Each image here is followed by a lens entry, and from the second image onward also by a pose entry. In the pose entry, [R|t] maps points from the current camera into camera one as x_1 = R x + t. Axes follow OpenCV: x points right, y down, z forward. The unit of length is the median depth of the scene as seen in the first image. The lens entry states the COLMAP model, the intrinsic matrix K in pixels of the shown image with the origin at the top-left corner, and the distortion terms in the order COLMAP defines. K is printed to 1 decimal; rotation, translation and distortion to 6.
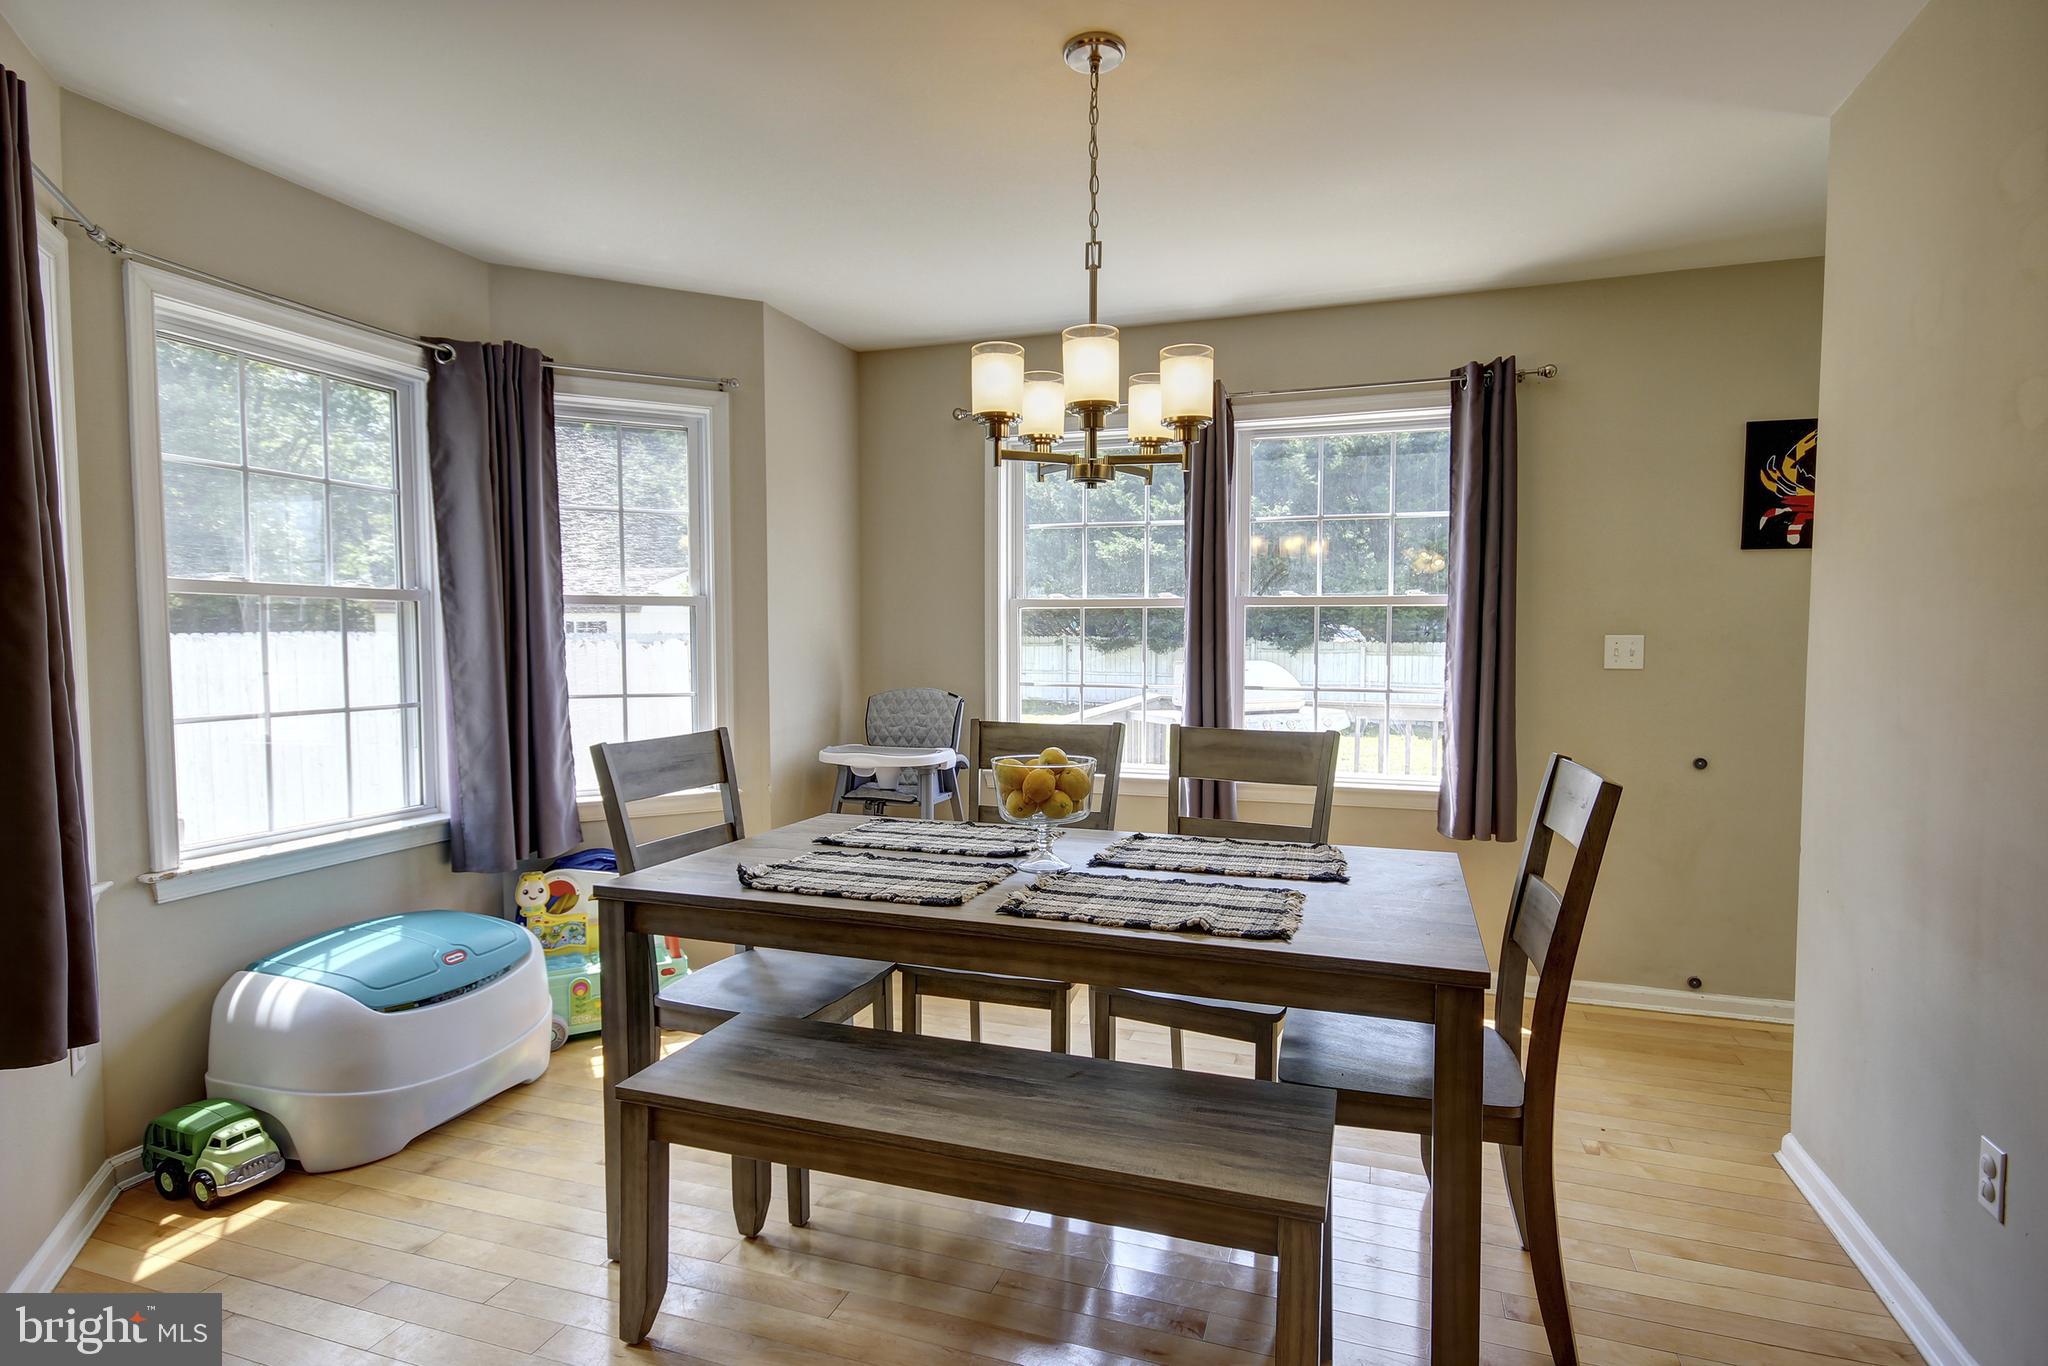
lens RADIAL K [[1035.0, 0, 1030.5], [0, 1035.0, 690.2], [0, 0, 1]] dist [0.016122, 0.000055]
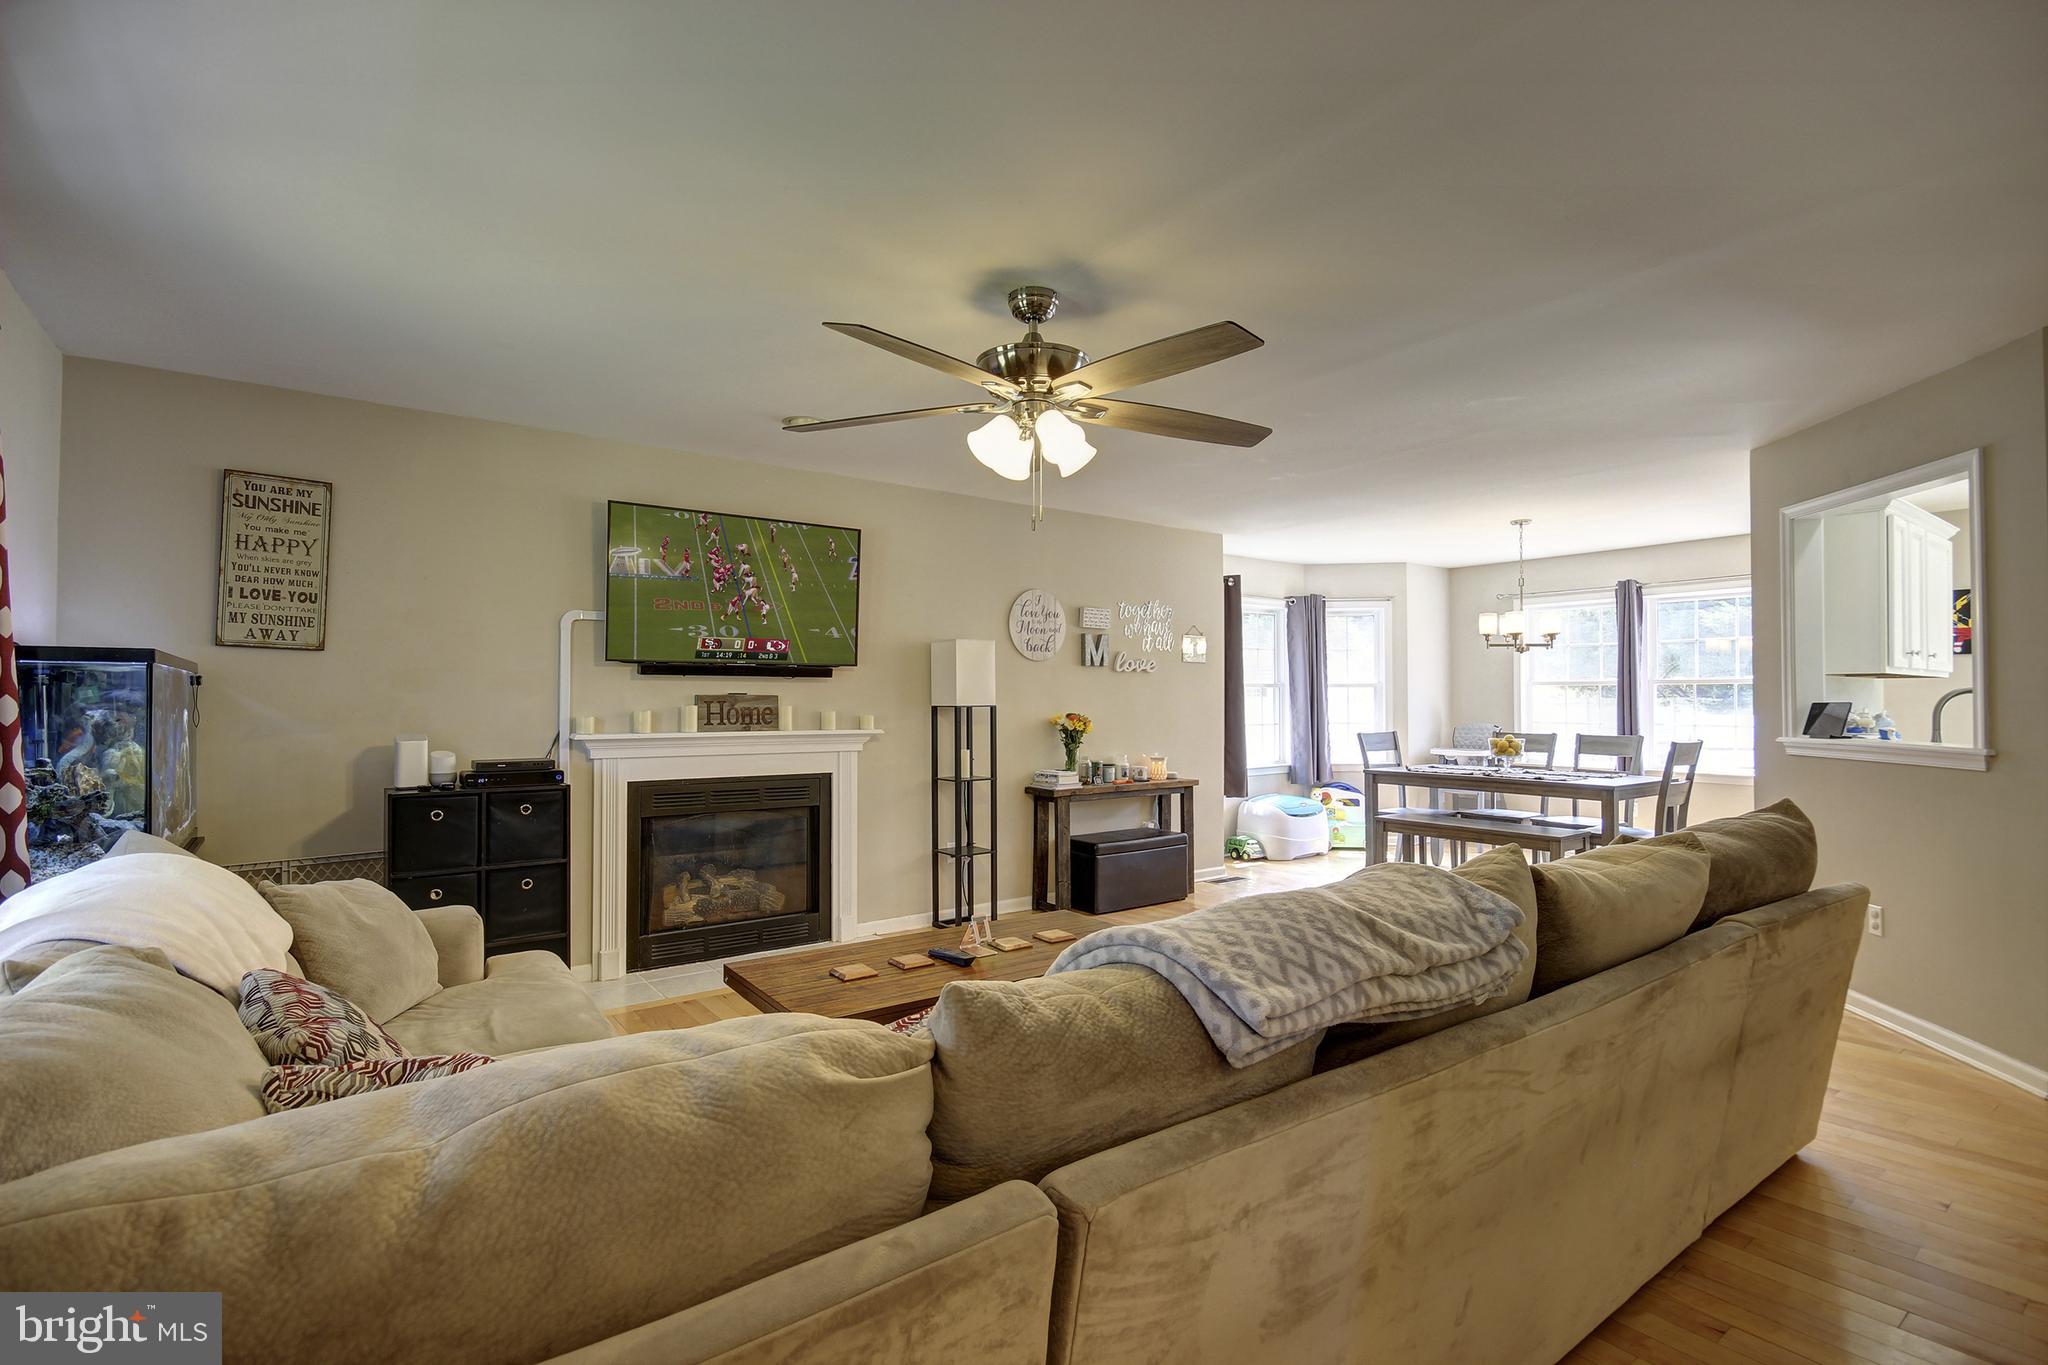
lens RADIAL K [[956.9, 0, 1027.0], [0, 956.9, 686.2], [0, 0, 1]] dist [0.000063, 0.000416]
pose [[0.824538, -0.009736, -0.565722, 0.311707], [-0.026846, 0.998053, -0.056305, 0.075196], [0.565169, 0.061613, 0.822671, -1.508025]]
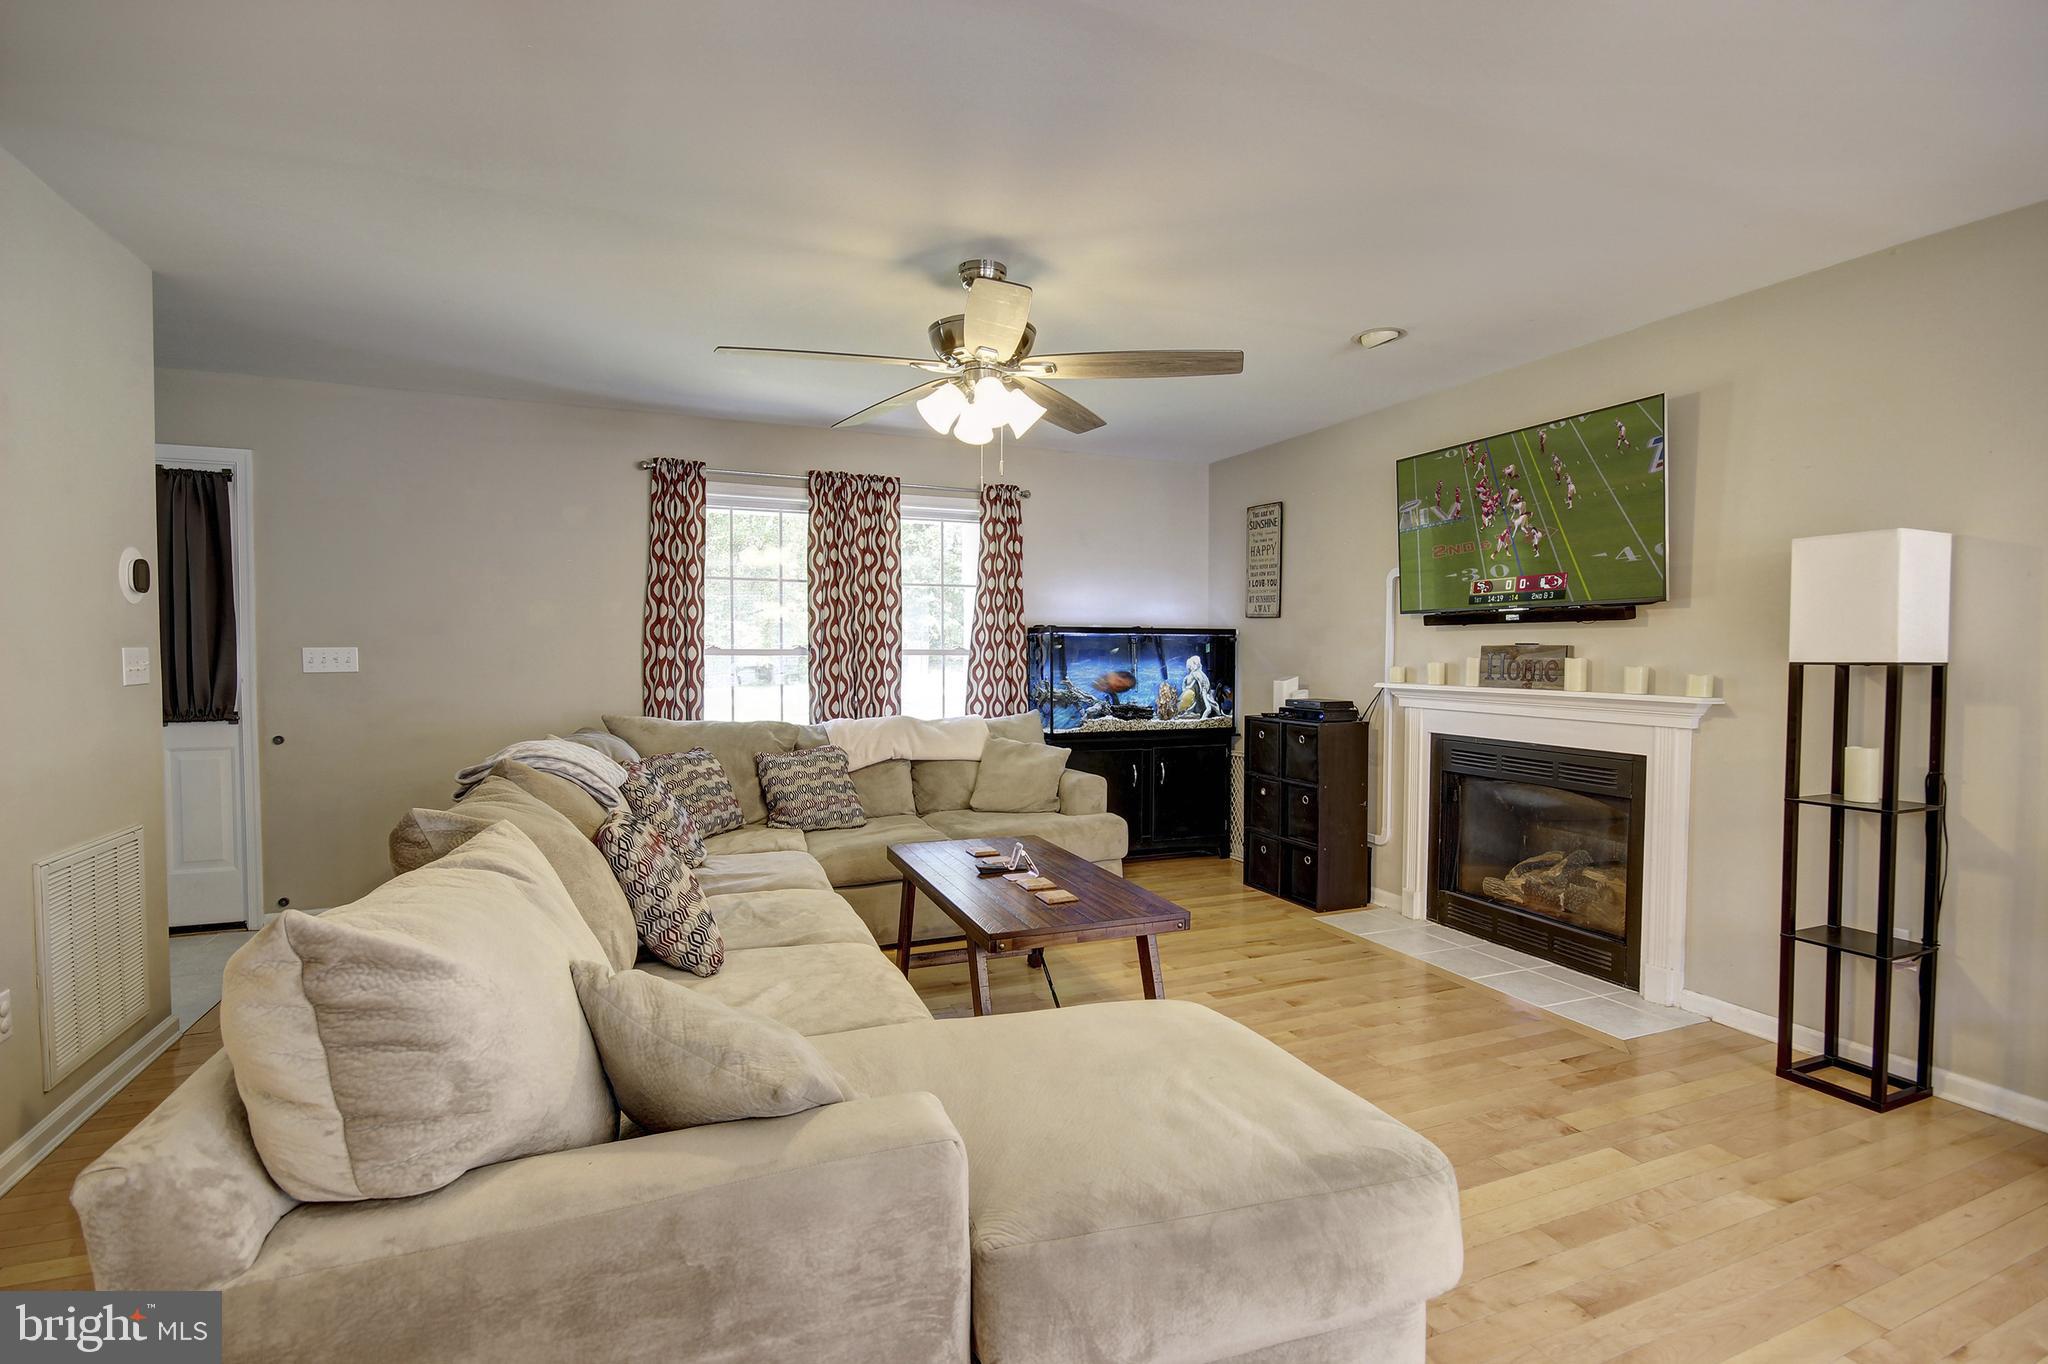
lens RADIAL K [[956.9, 0, 1031.4], [0, 956.9, 679.7], [0, 0, 1]] dist [0.000063, 0.000416]
pose [[-0.758153, 0.015265, -0.651898, 0.397564], [-0.036576, 0.997156, 0.065888, 0.005059], [0.651050, 0.073798, -0.755439, -0.046973]]
